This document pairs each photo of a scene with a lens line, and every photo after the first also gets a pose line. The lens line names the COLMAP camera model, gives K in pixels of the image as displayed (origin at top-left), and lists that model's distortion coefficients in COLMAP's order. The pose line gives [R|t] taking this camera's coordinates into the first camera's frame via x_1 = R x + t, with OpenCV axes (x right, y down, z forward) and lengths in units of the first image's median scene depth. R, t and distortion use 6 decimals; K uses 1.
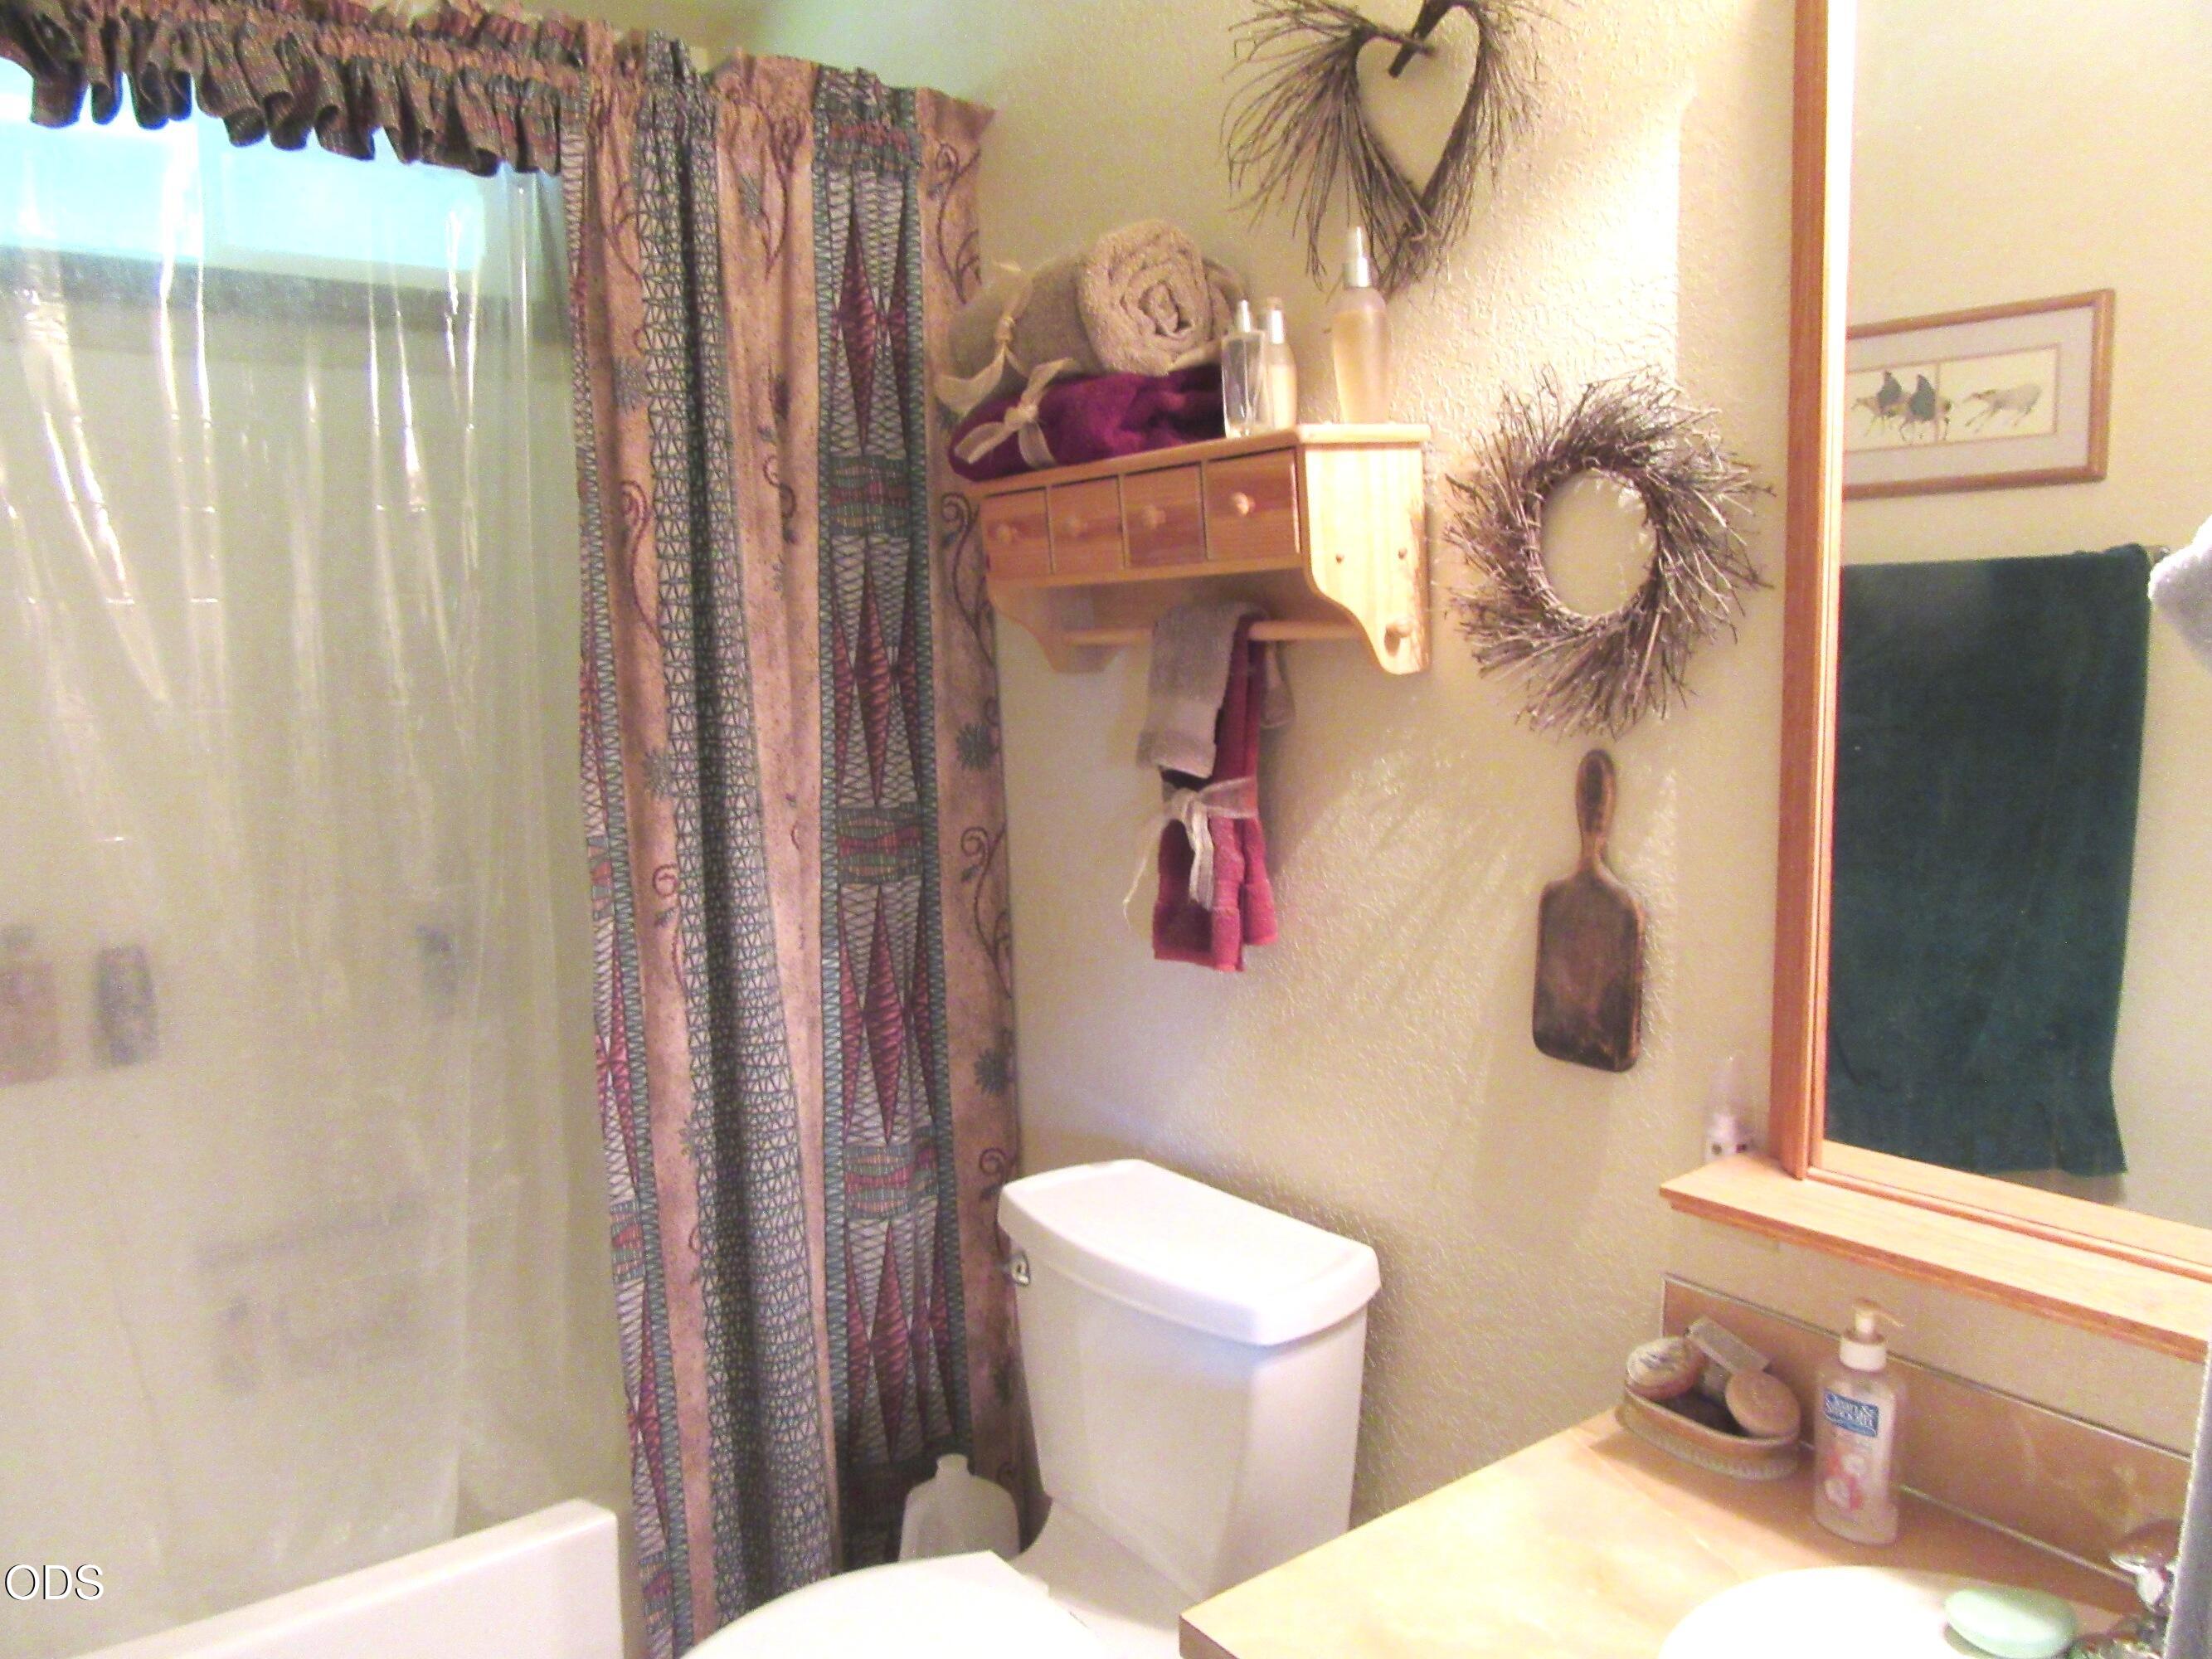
lens RADIAL K [[1618.7, 0, 1108.5], [0, 1618.7, 827.5], [0, 0, 1]] dist [-0.009155, 0.002426]
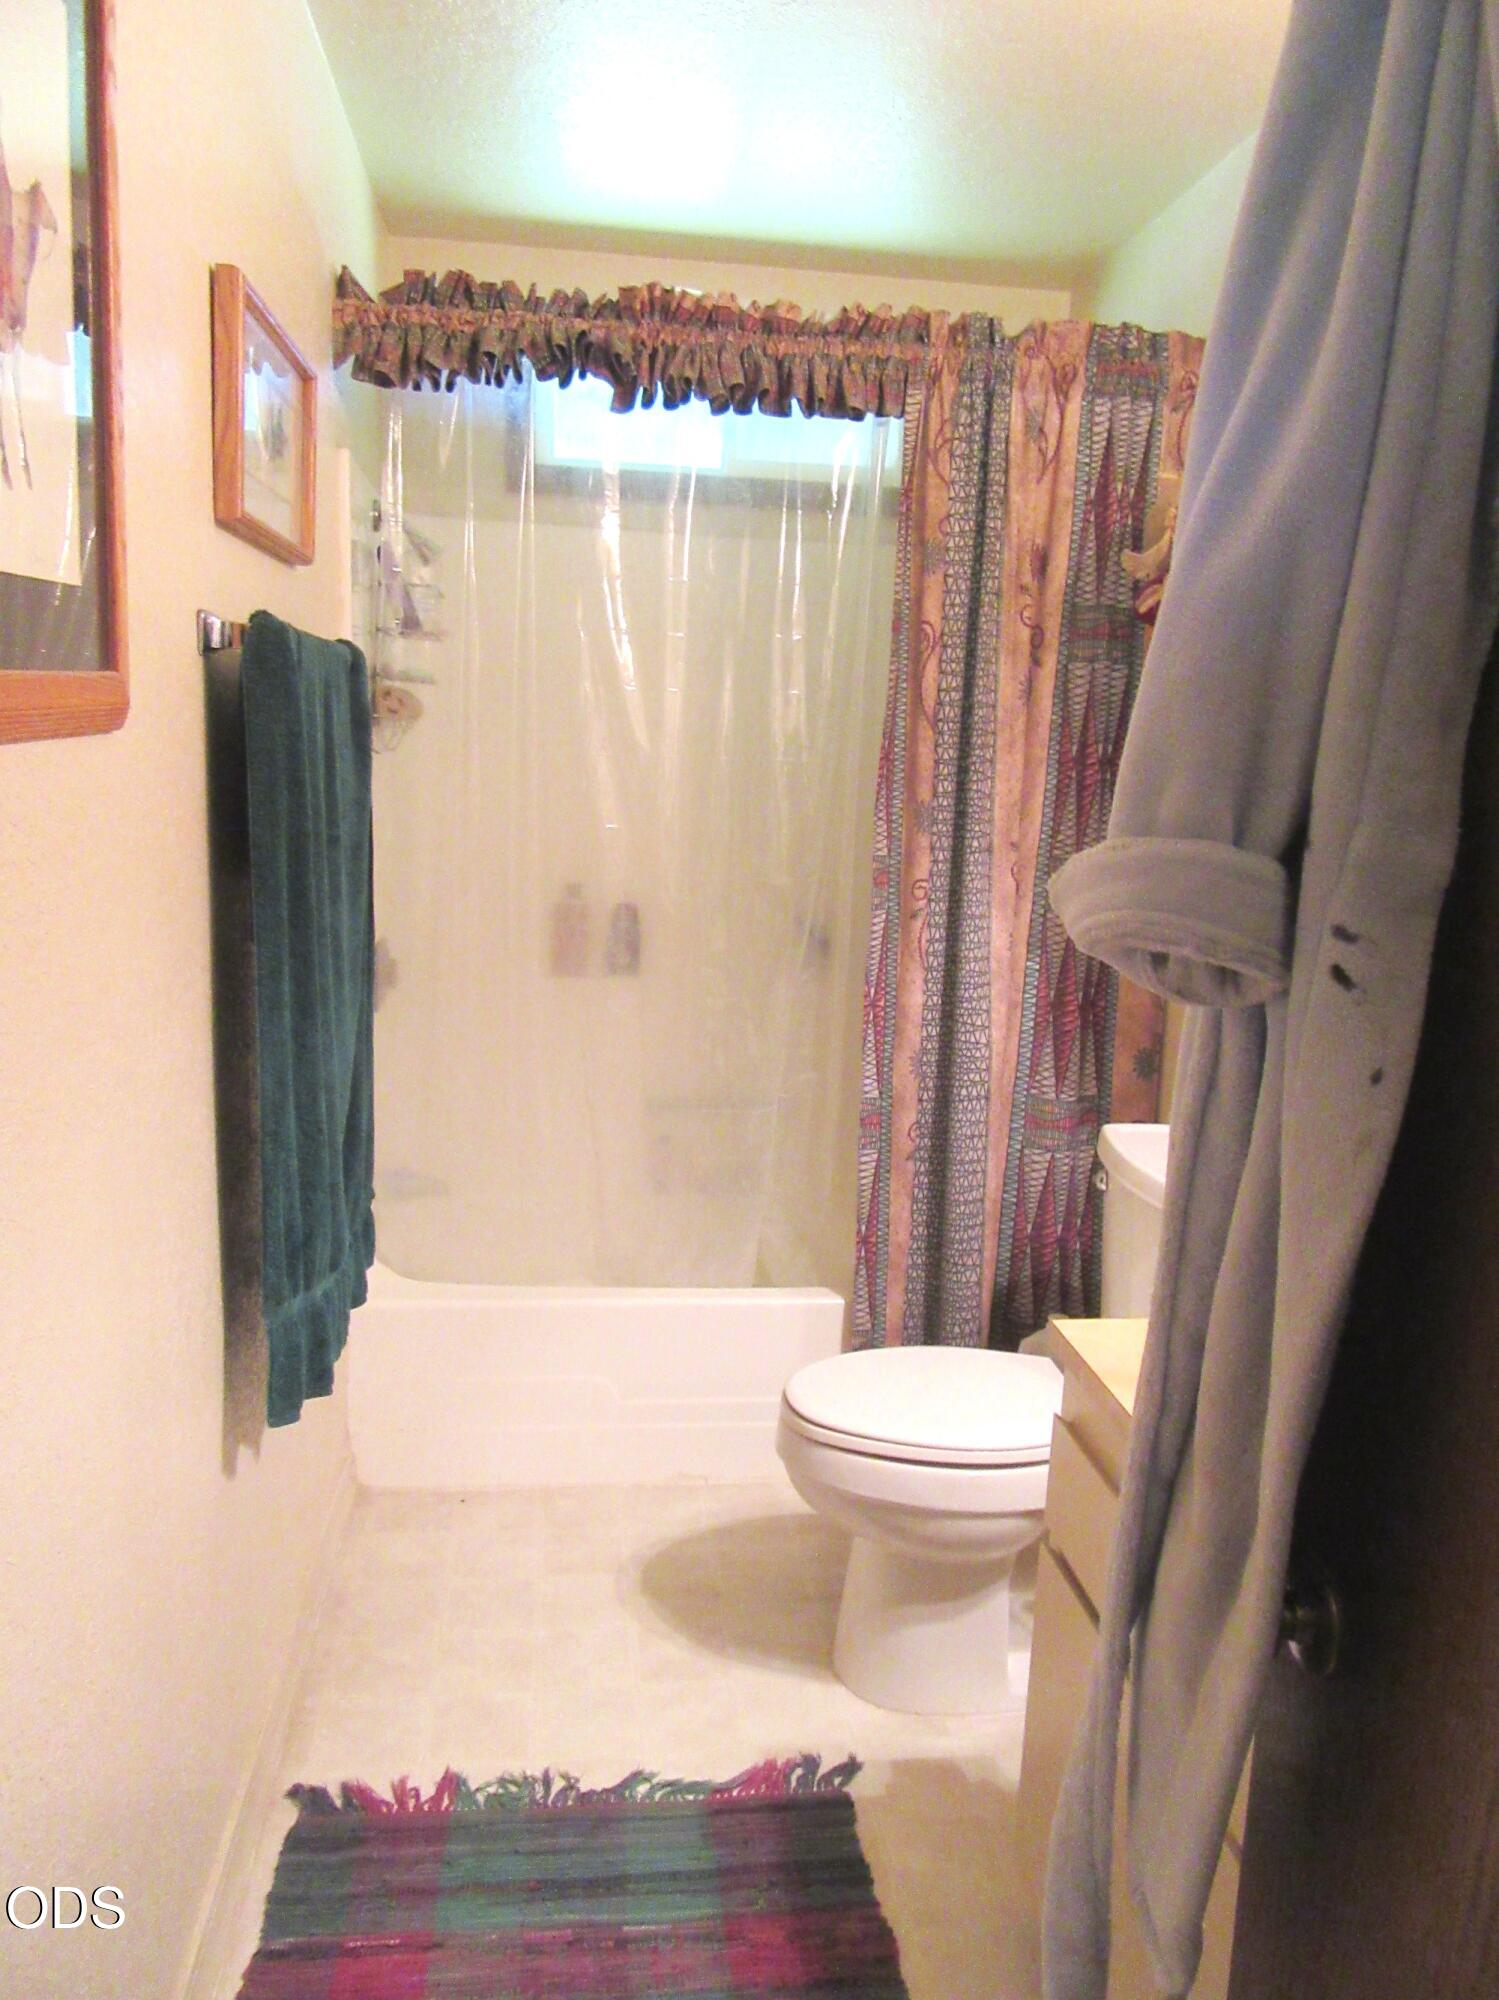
lens RADIAL K [[1463.4, 0, 747.4], [0, 1463.4, 999.3], [0, 0, 1]] dist [-0.009155, 0.002426]
pose [[0.868285, 0.142764, -0.475078, 0.244130], [-0.115150, 0.989539, 0.086908, 0.033331], [0.482516, -0.020755, 0.875641, -0.266851]]
